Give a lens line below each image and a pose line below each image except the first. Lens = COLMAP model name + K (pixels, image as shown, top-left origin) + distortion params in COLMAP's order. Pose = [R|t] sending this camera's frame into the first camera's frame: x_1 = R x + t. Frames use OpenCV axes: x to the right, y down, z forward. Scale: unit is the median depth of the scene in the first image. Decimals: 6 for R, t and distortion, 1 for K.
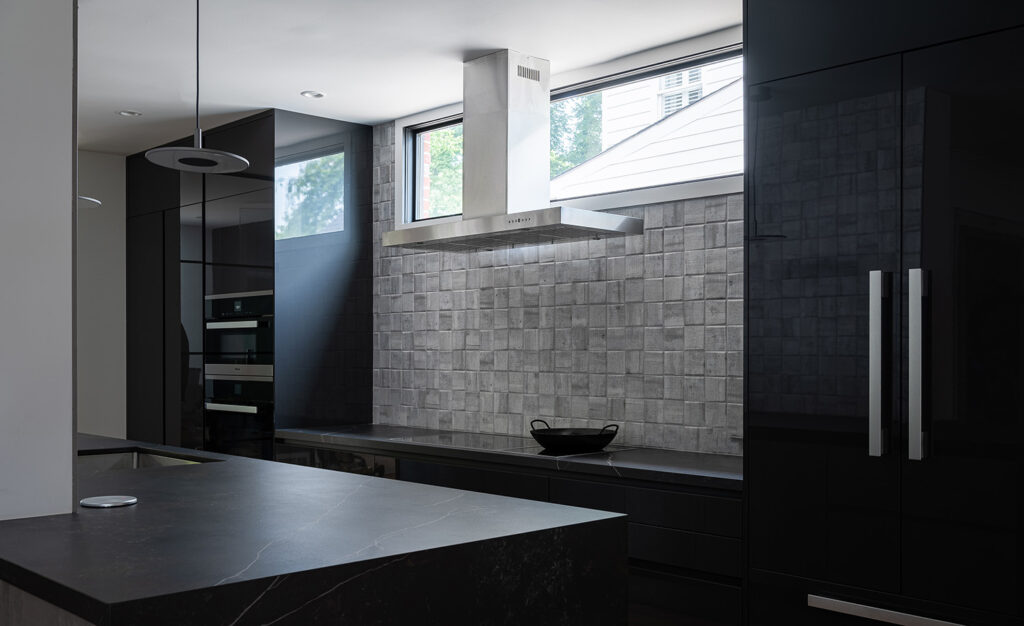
lens RADIAL K [[1006.6, 0, 517.1], [0, 1006.6, 359.4], [0, 0, 1]] dist [-0.003173, 0.000000]
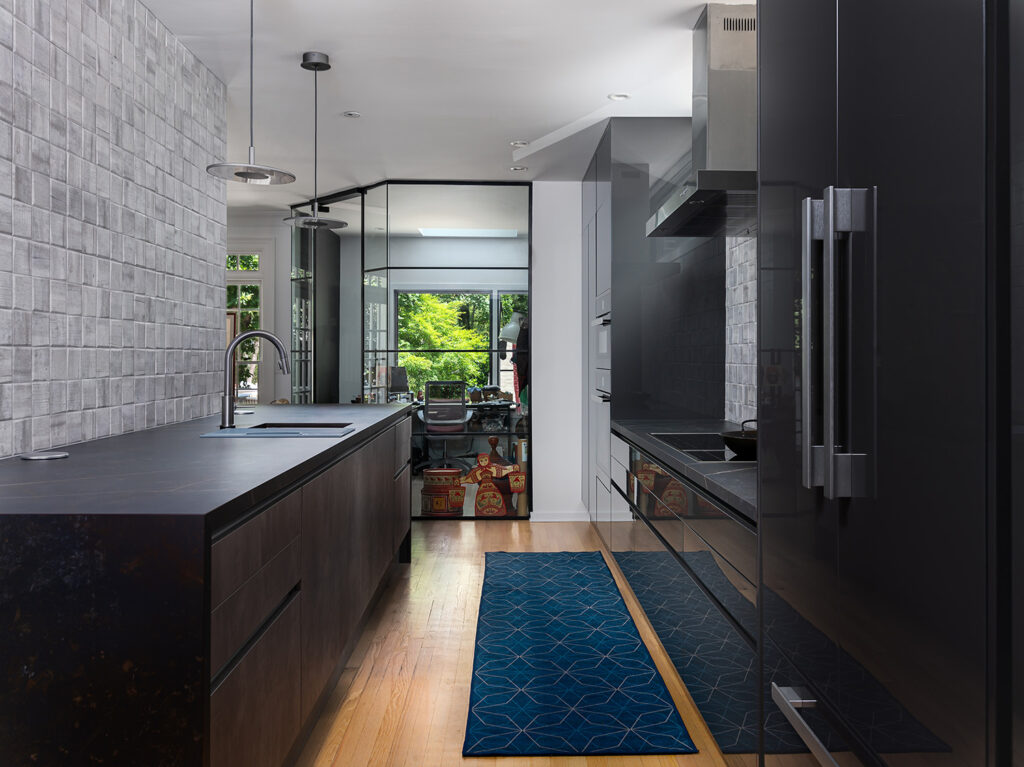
lens RADIAL K [[894.9, 0, 525.6], [0, 894.9, 351.3], [0, 0, 1]] dist [0.025418, 0.014131]
pose [[0.725474, -0.004635, -0.688234, 0.378512], [-0.004714, 0.999920, -0.011703, 0.009953], [0.688233, 0.011735, 0.725395, 0.280276]]
